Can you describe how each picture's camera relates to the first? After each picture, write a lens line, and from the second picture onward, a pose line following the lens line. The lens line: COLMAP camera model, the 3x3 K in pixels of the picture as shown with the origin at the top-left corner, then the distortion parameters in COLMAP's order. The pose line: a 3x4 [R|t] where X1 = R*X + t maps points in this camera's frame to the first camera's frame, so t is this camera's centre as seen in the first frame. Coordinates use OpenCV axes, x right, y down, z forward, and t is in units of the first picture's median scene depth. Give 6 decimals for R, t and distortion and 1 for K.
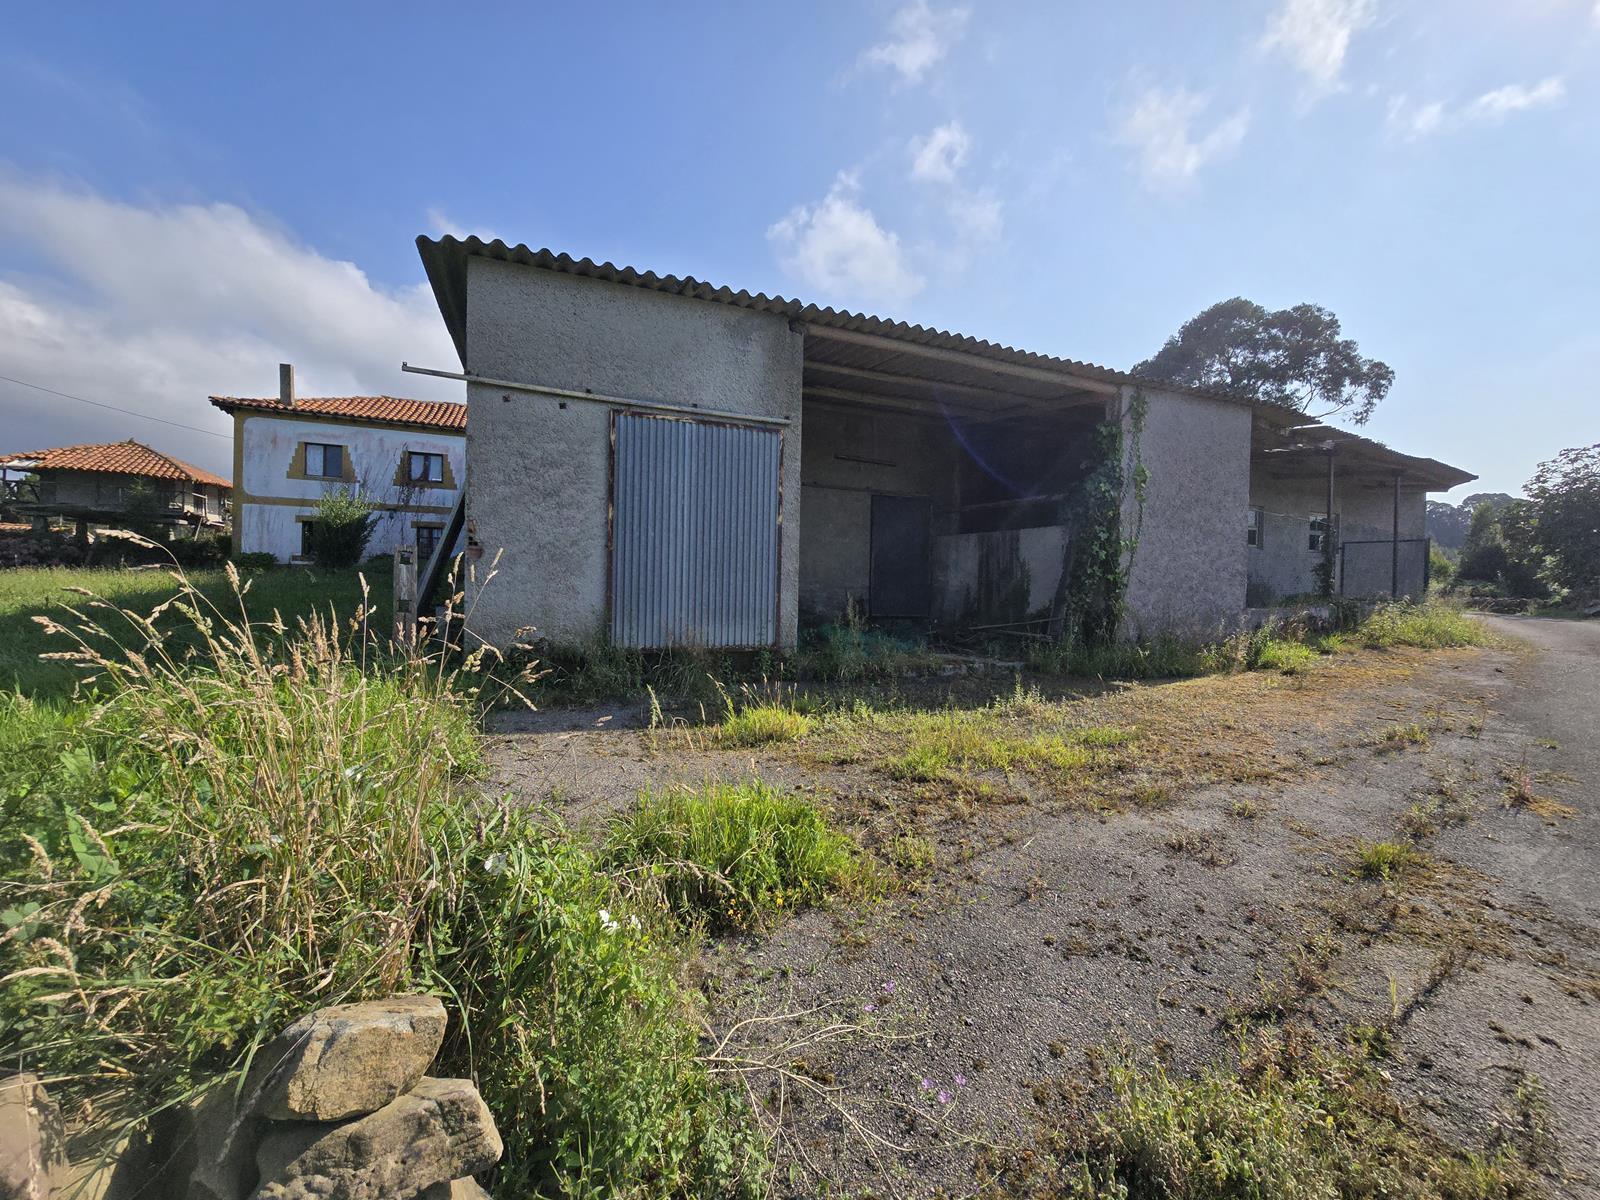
lens RADIAL K [[653.6, 0, 800.4], [0, 653.6, 595.8], [0, 0, 1]] dist [-0.005453, 0.002614]
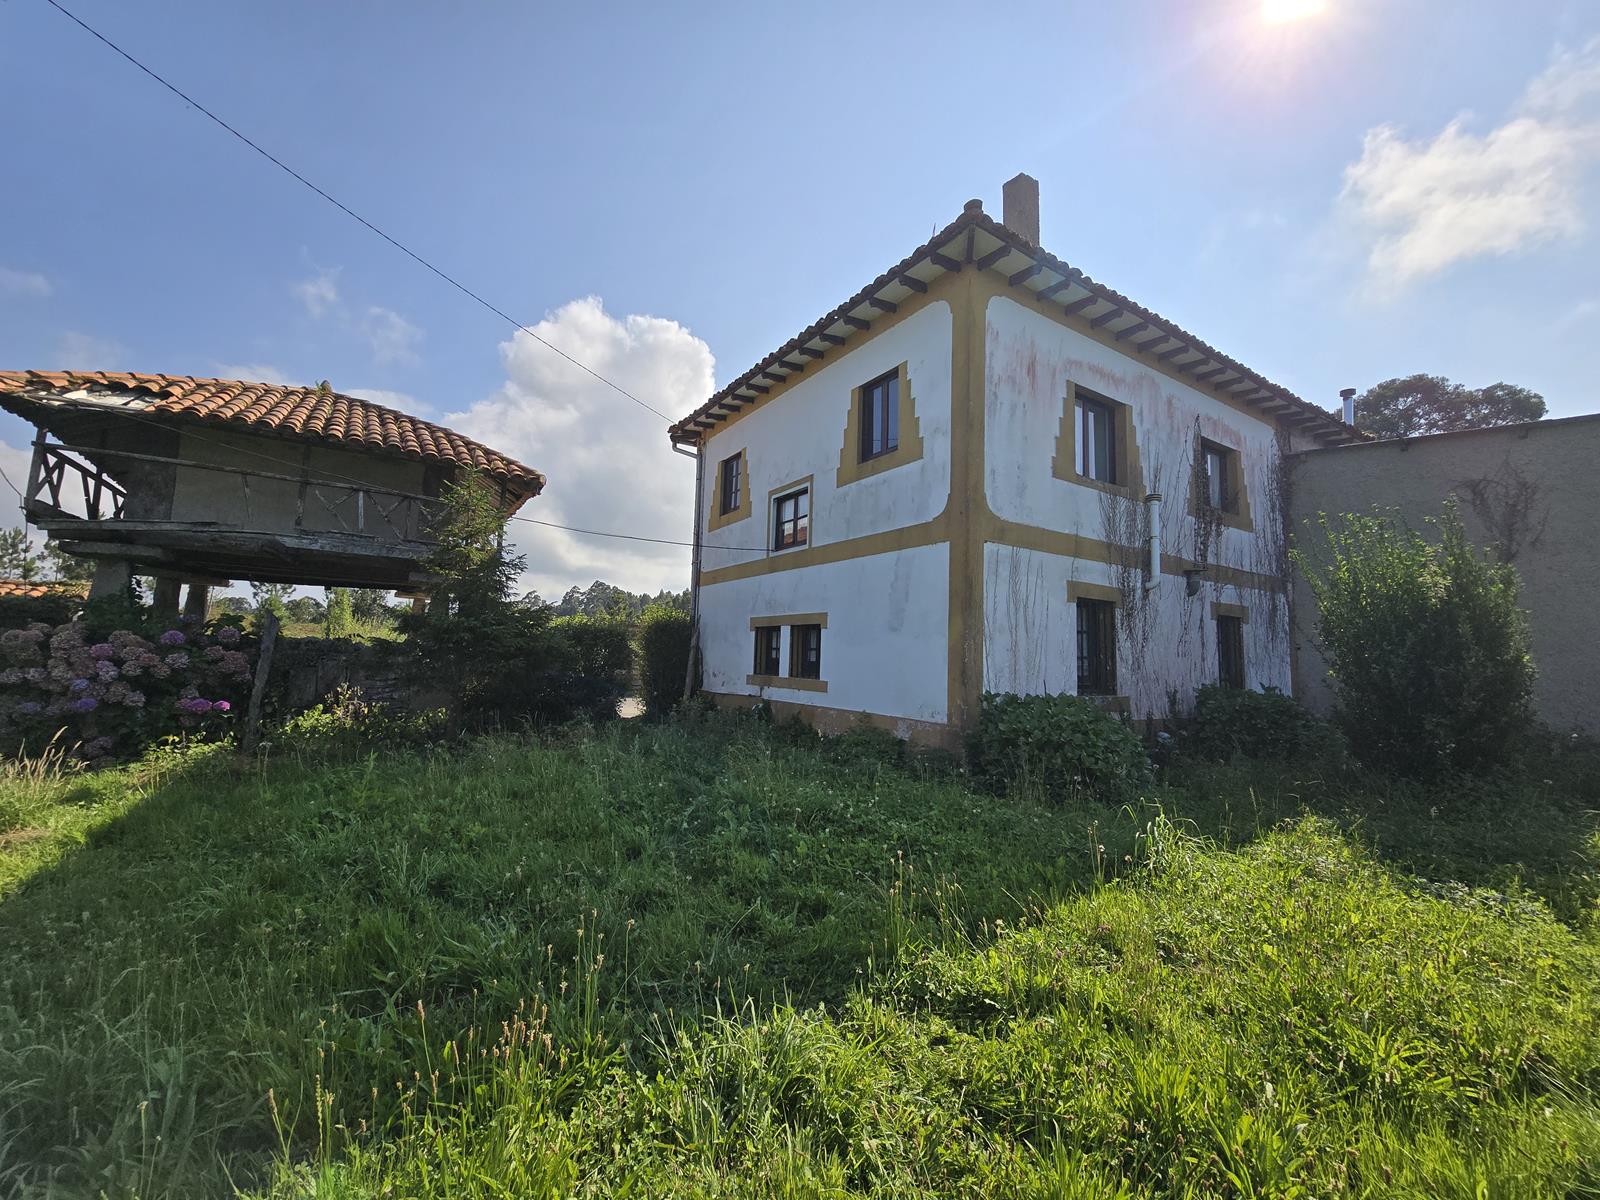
lens RADIAL K [[653.6, 0, 800.4], [0, 653.6, 595.8], [0, 0, 1]] dist [-0.005453, 0.002614]
pose [[0.986239, 0.025427, 0.163361, -0.936403], [-0.008009, 0.994290, -0.106411, -0.074328], [-0.165134, 0.103638, 0.980811, 0.654929]]
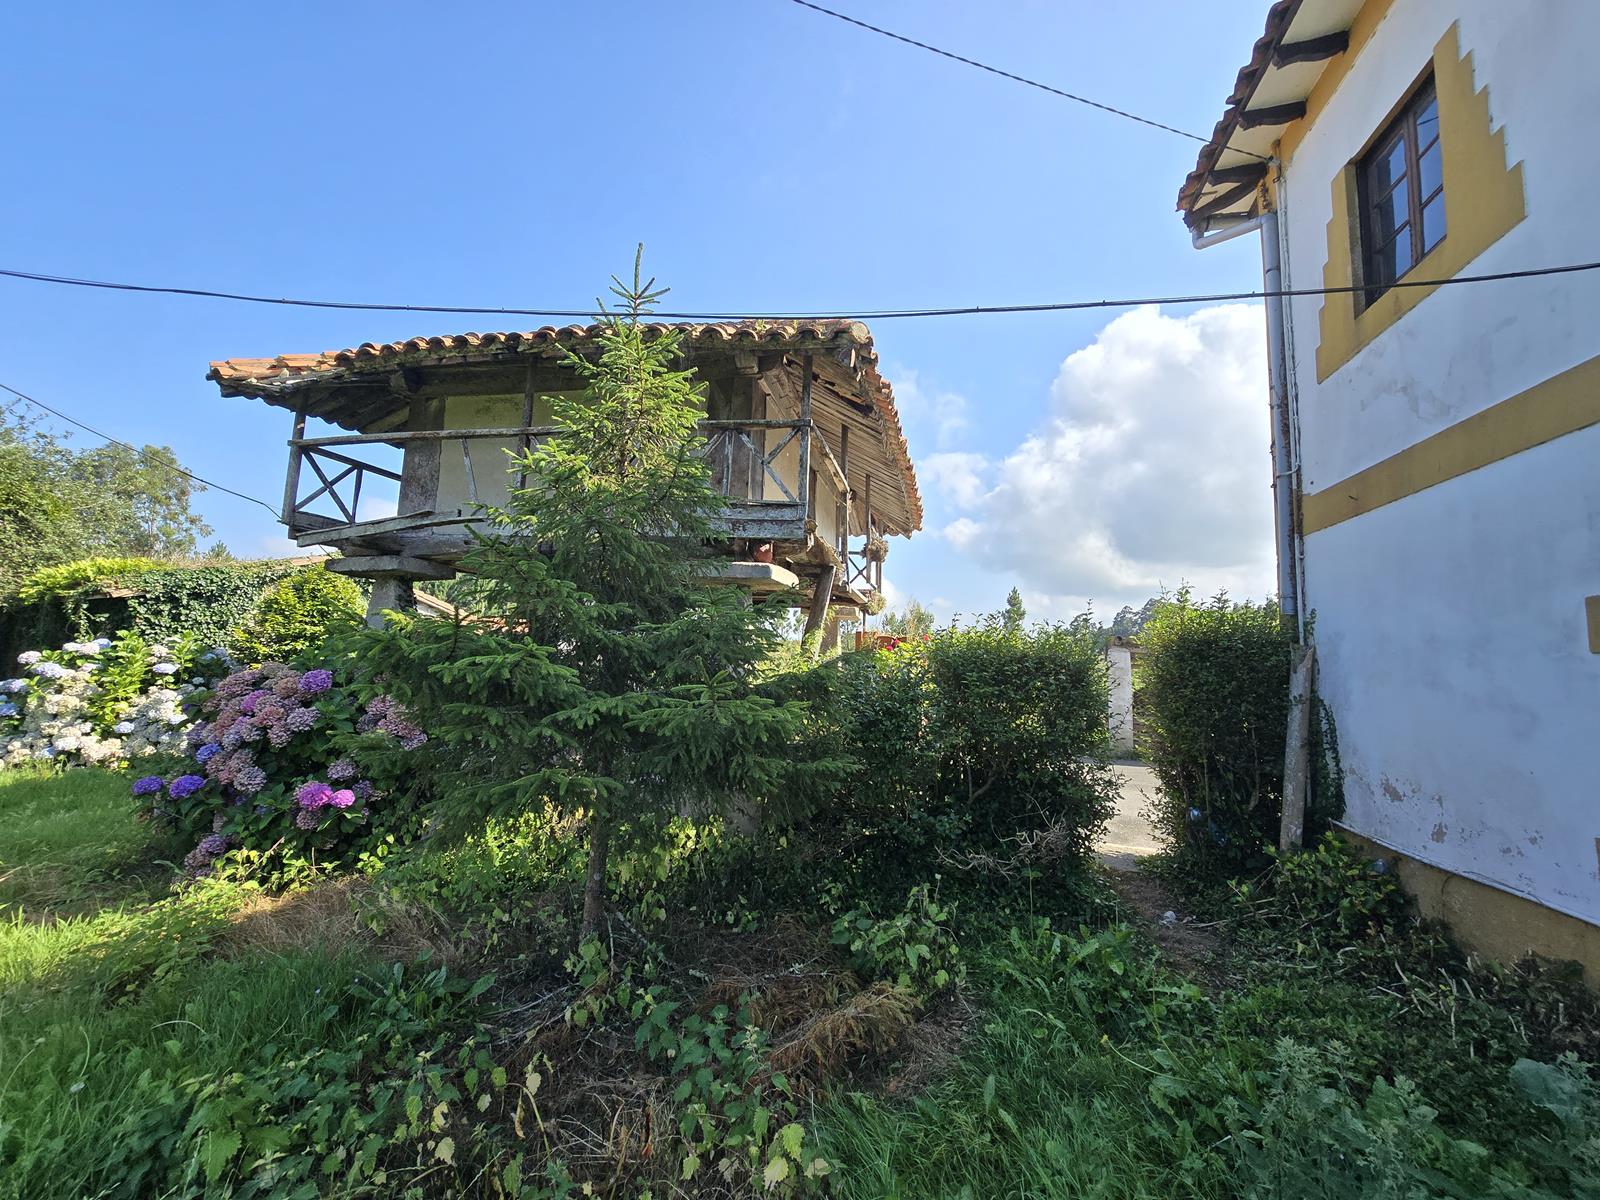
lens RADIAL K [[653.6, 0, 800.4], [0, 653.6, 595.8], [0, 0, 1]] dist [-0.005453, 0.002614]
pose [[0.803934, -0.055303, -0.592142, -0.937167], [-0.026682, 0.991310, -0.128809, -0.089607], [0.594120, 0.119353, 0.795473, 0.942849]]
